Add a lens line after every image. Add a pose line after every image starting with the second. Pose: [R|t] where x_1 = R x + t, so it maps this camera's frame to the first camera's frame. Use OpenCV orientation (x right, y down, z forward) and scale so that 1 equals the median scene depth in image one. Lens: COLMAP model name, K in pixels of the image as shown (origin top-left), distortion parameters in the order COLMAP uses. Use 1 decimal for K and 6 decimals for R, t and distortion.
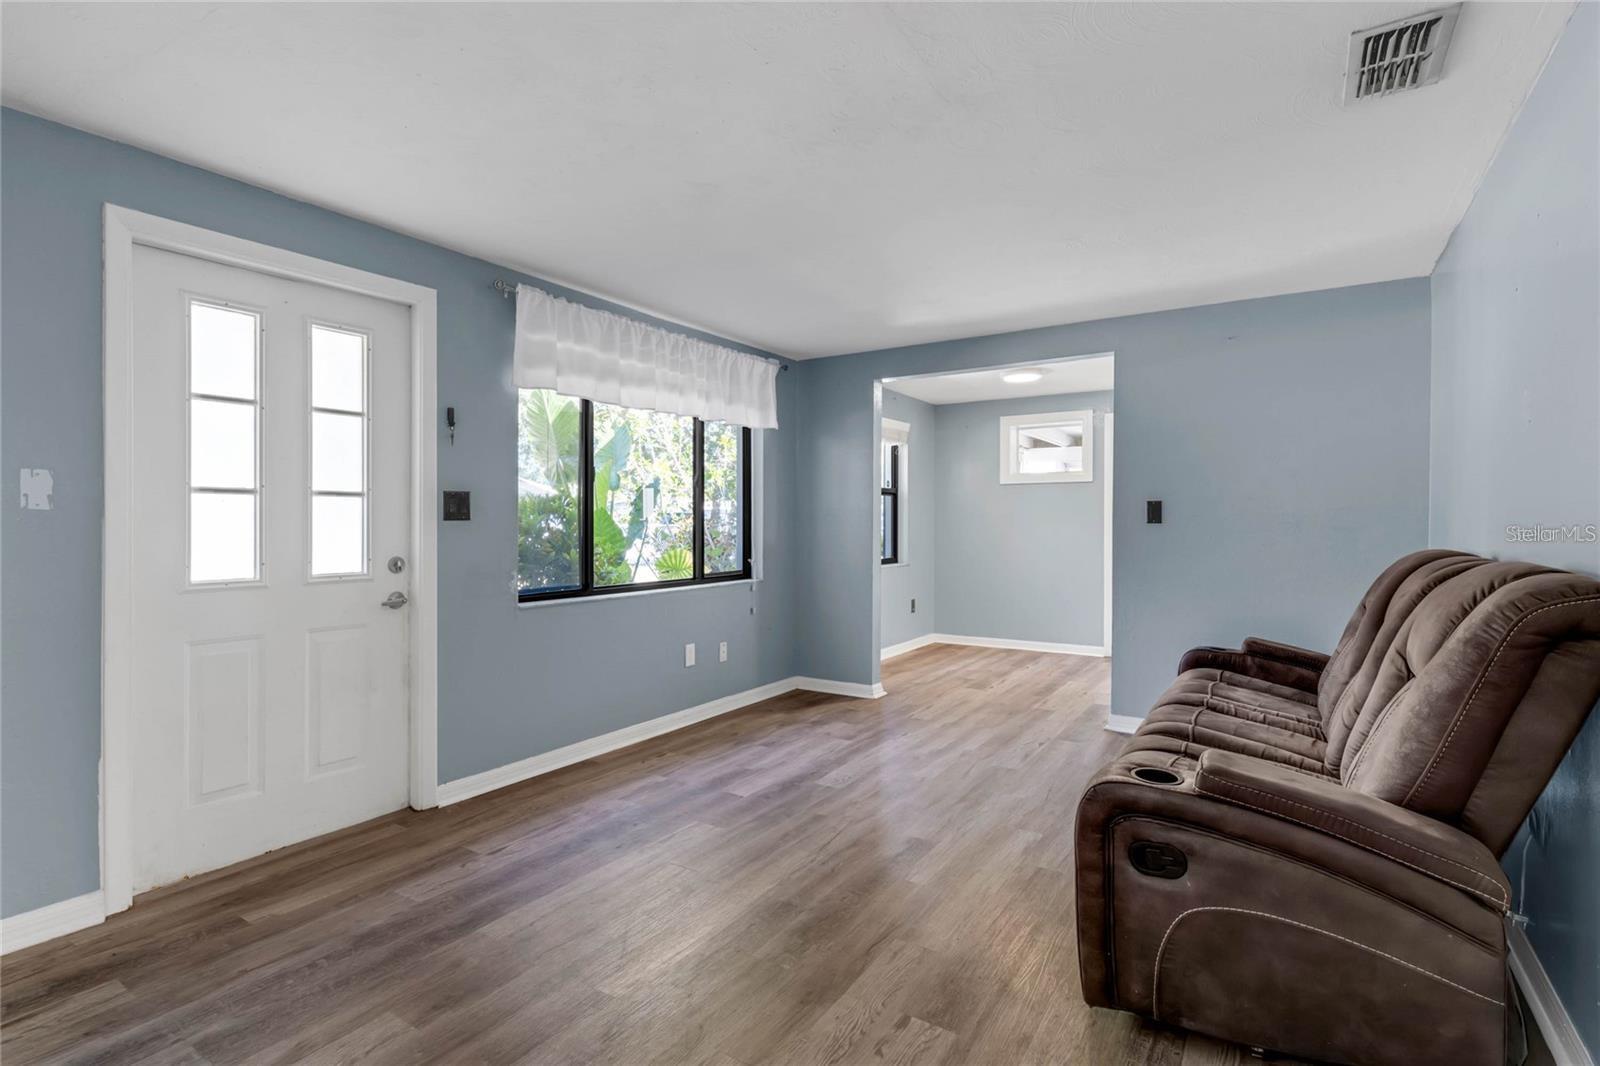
lens RADIAL K [[783.8, 0, 795.2], [0, 783.8, 520.4], [0, 0, 1]] dist [0.001325, 0.000012]
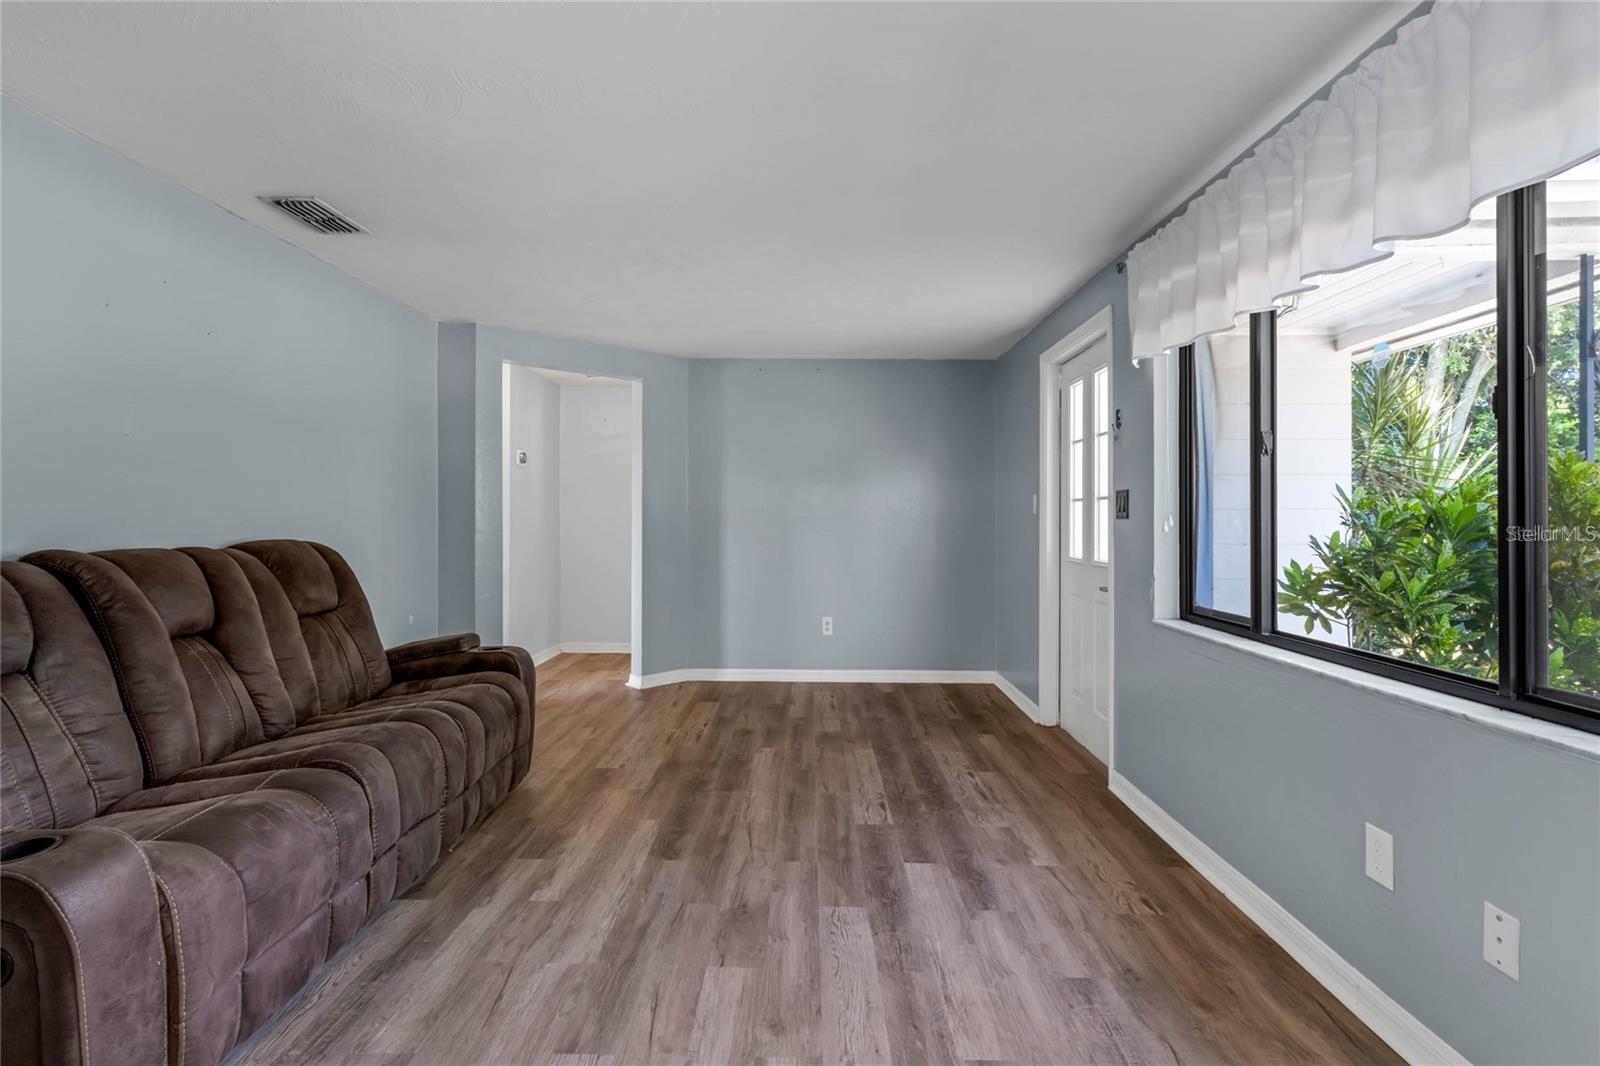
lens RADIAL K [[783.8, 0, 795.2], [0, 783.8, 520.4], [0, 0, 1]] dist [0.001325, 0.000012]
pose [[-0.851654, -0.002217, -0.524100, 0.413920], [-0.004083, 0.999989, 0.002405, 0.003443], [0.524088, 0.004188, -0.851654, 1.494928]]
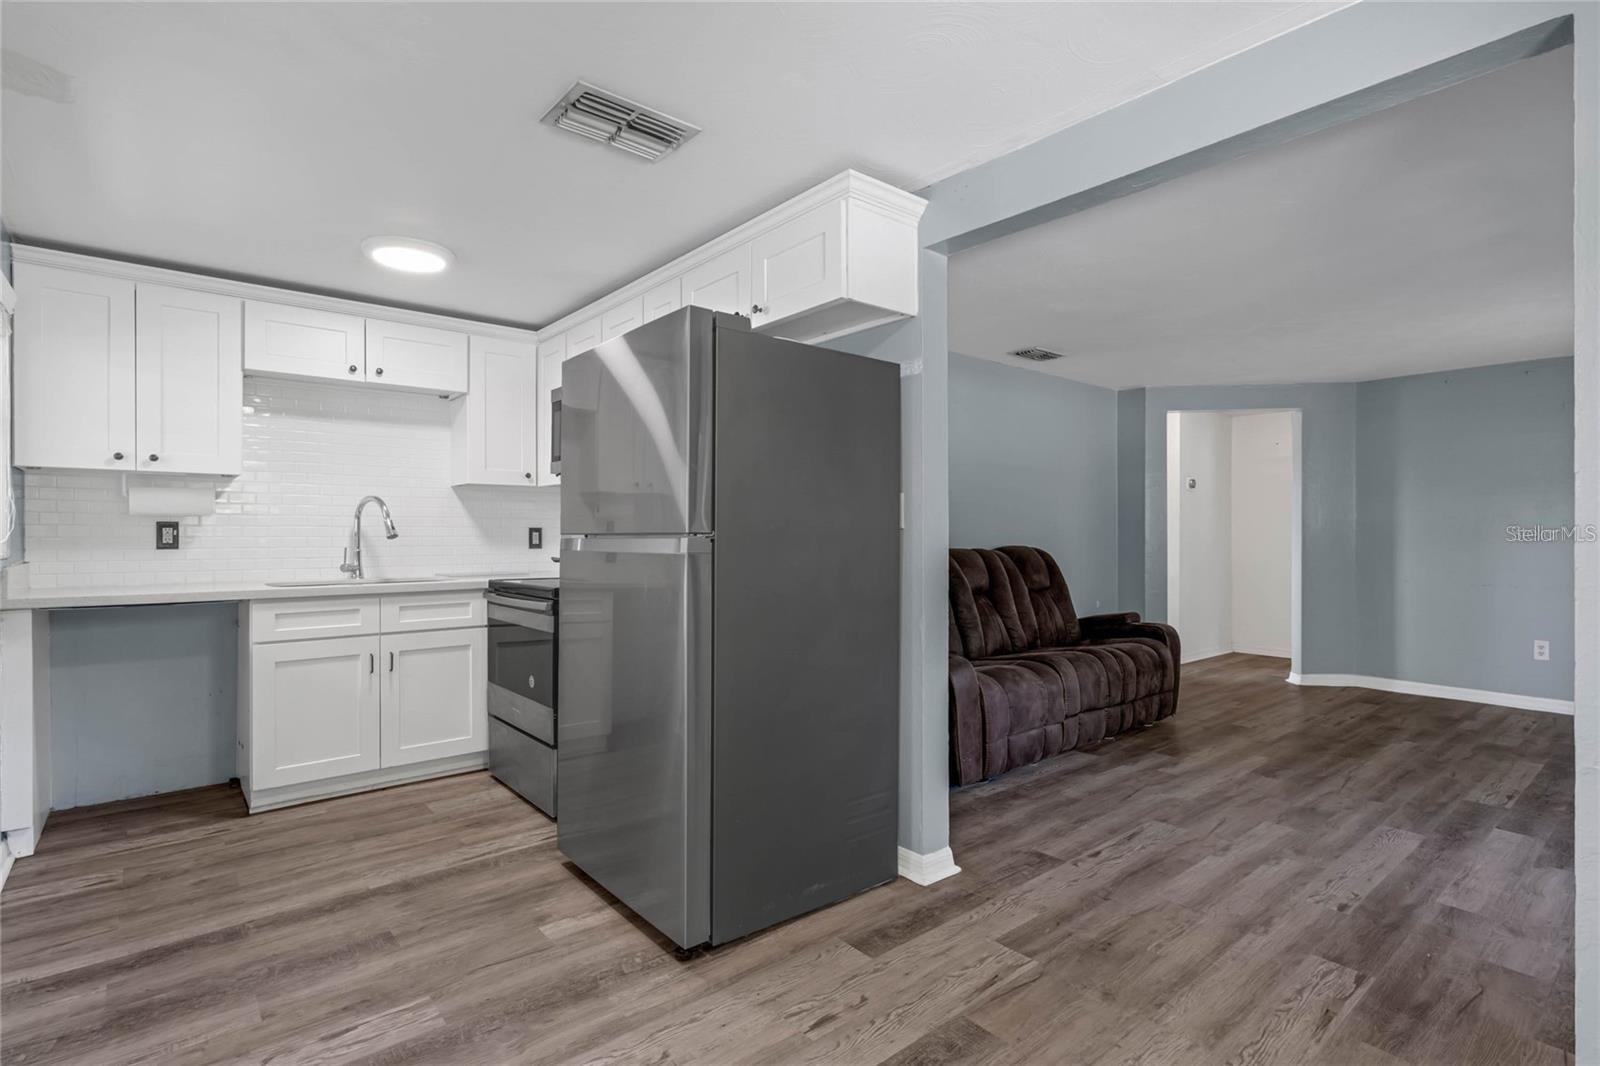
lens RADIAL K [[761.2, 0, 780.6], [0, 761.2, 532.7], [0, 0, 1]] dist [0.002742, 0.000235]
pose [[-0.948108, -0.000531, 0.317948, 0.413709], [-0.001002, 0.999999, -0.001320, 0.006512], [-0.317946, -0.001570, -0.948107, 1.957647]]
